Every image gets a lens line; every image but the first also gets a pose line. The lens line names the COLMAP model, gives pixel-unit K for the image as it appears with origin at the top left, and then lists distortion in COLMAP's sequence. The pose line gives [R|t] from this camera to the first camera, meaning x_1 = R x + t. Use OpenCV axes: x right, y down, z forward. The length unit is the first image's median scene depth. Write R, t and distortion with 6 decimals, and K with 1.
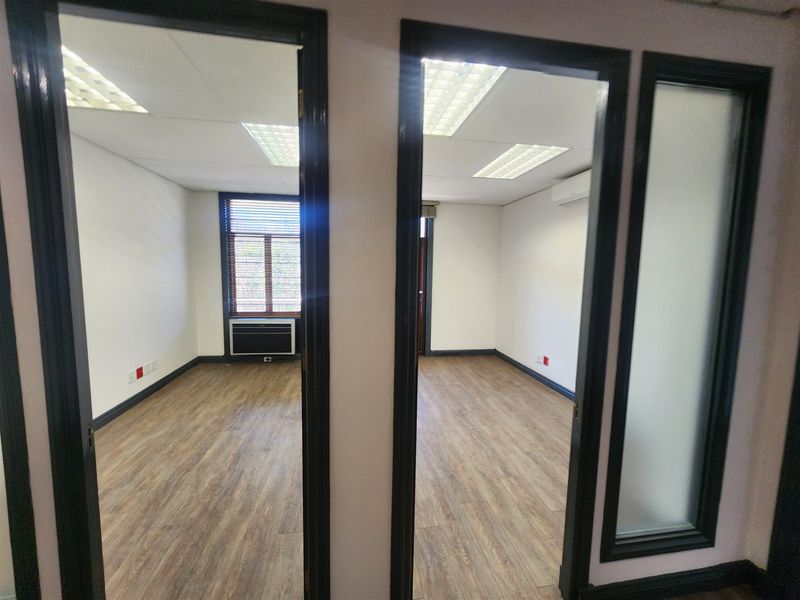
lens RADIAL K [[328.3, 0, 397.4], [0, 328.3, 294.4], [0, 0, 1]] dist [-0.001495, 0.000481]
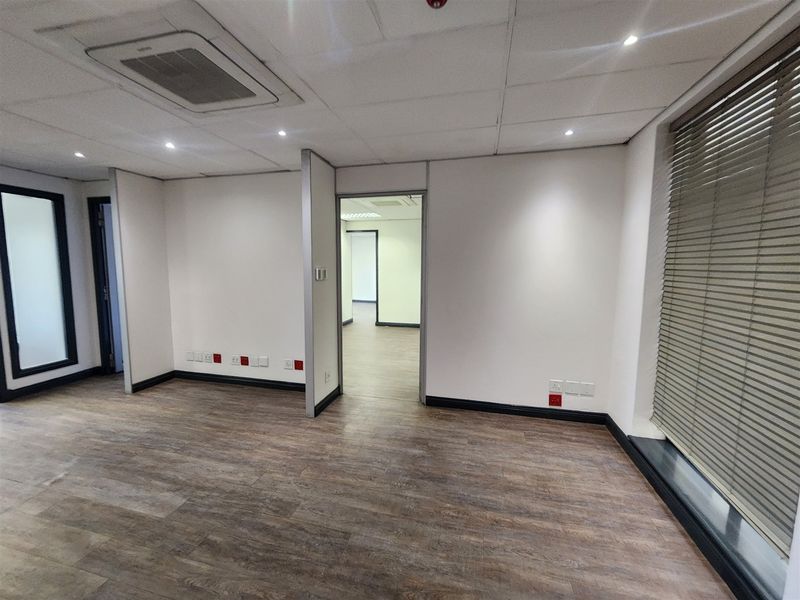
lens RADIAL K [[328.3, 0, 399.5], [0, 328.3, 296.2], [0, 0, 1]] dist [-0.001495, 0.000481]
pose [[0.388946, -0.104814, 0.915279, -0.466421], [0.086432, 0.993276, 0.077017, 0.243679], [-0.917197, 0.049154, 0.395390, -2.743510]]
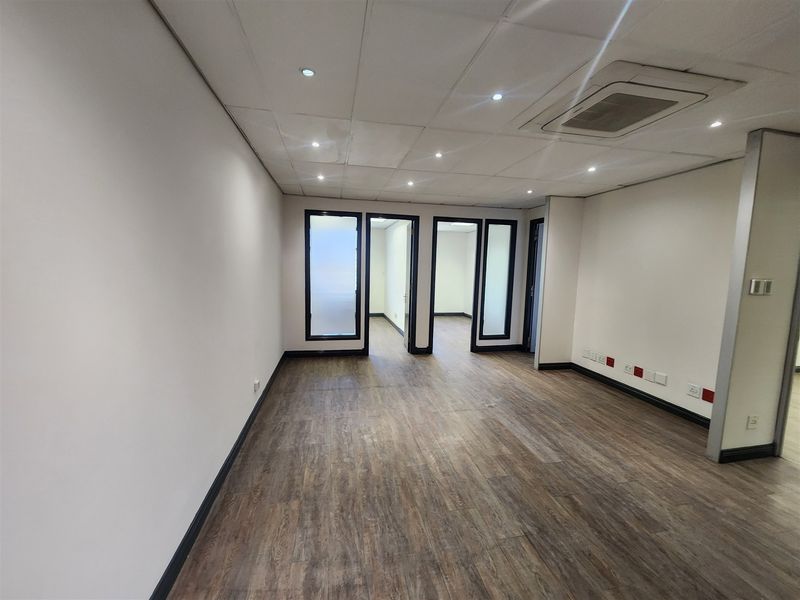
lens RADIAL K [[328.3, 0, 395.8], [0, 328.3, 299.7], [0, 0, 1]] dist [-0.001495, 0.000481]
pose [[0.999116, -0.001144, 0.042032, -0.574209], [0.000497, 0.999882, 0.015383, 0.258227], [-0.042045, -0.015348, 0.998998, -2.989592]]
